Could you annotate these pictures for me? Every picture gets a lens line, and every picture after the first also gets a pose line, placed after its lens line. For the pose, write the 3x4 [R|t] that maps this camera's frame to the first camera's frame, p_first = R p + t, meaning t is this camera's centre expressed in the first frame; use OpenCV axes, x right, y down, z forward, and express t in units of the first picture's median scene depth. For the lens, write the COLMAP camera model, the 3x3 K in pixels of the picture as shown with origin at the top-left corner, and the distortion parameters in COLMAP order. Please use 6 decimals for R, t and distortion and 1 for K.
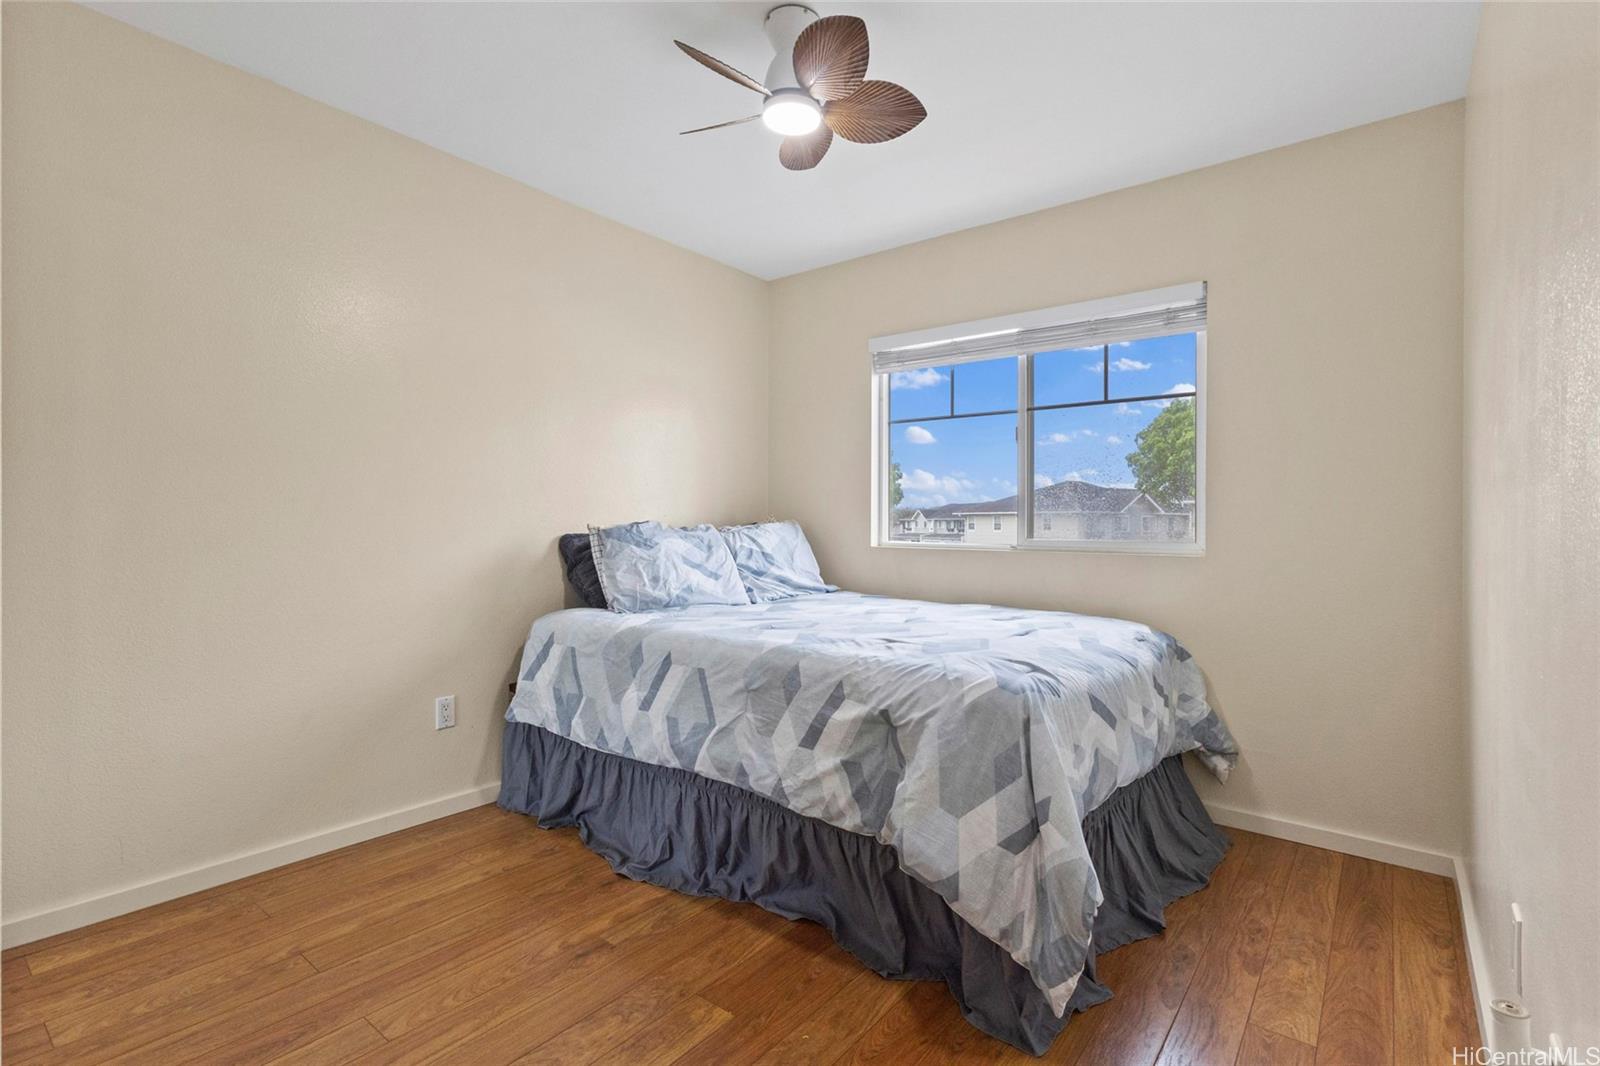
lens RADIAL K [[749.2, 0, 773.2], [0, 749.2, 520.6], [0, 0, 1]] dist [0.006165, -0.001108]
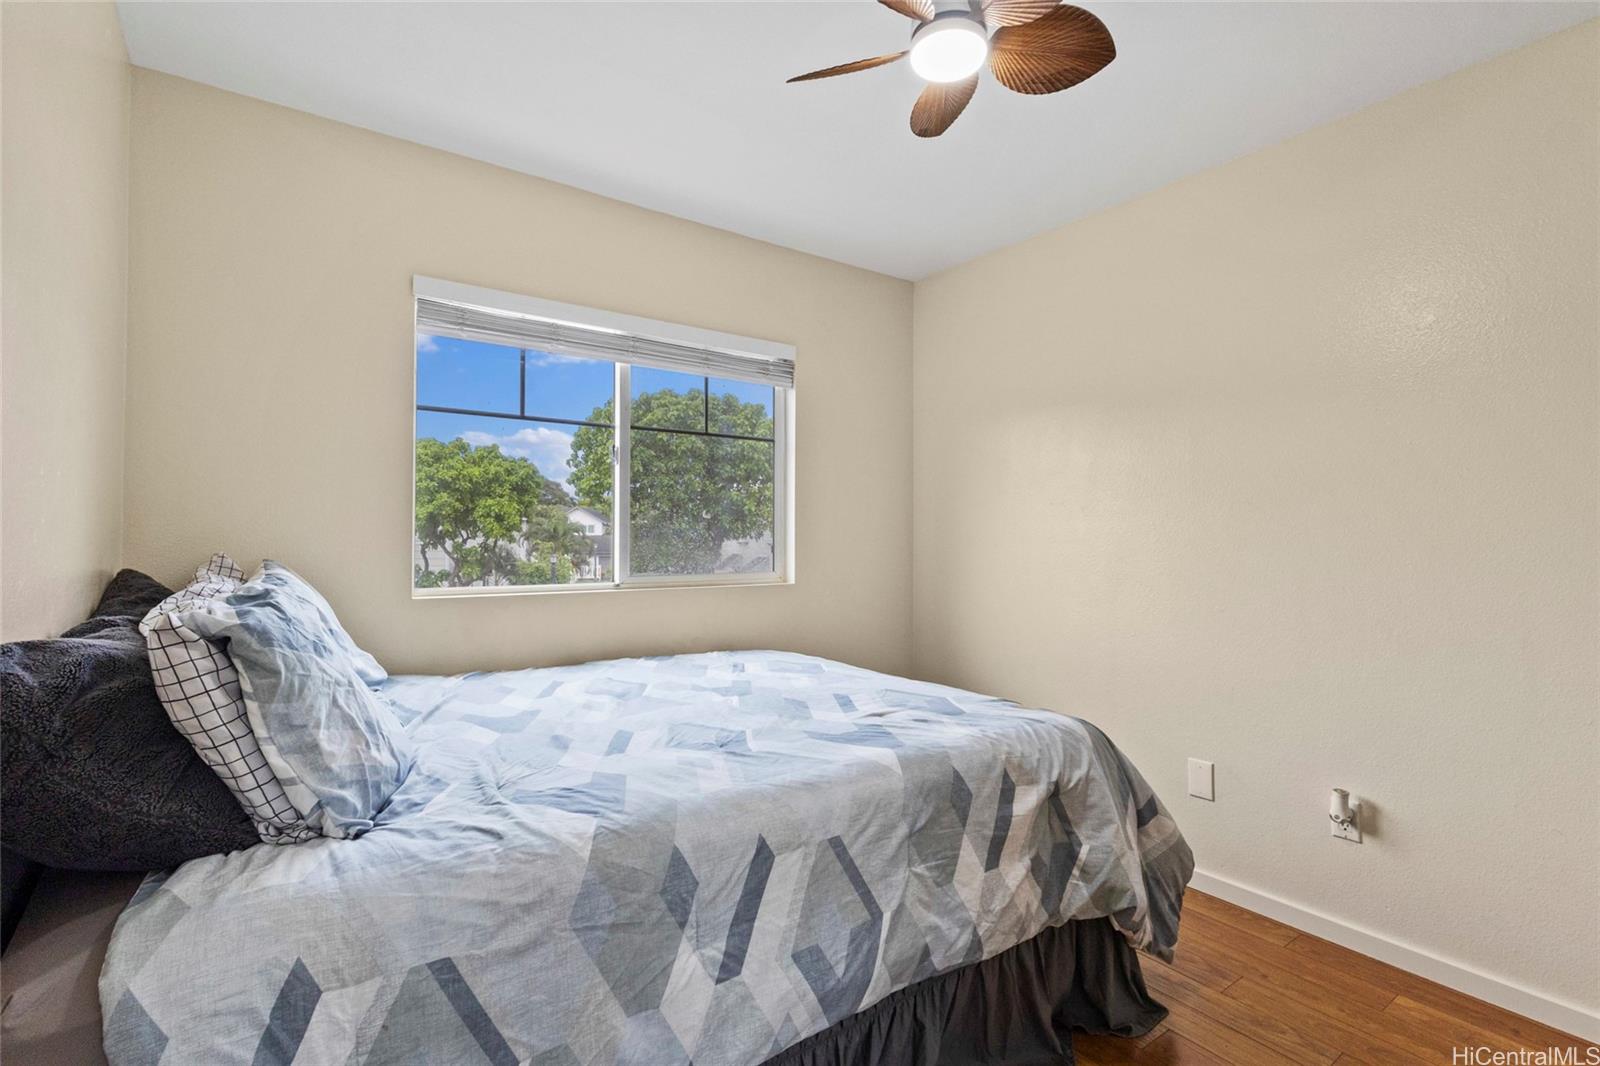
lens RADIAL K [[749.2, 0, 813.2], [0, 749.2, 517.8], [0, 0, 1]] dist [0.006165, -0.001108]
pose [[0.238753, 0.017516, 0.970922, -0.716097], [-0.010300, 0.999827, -0.015505, -0.049375], [-0.971026, -0.006298, 0.238892, 0.916827]]
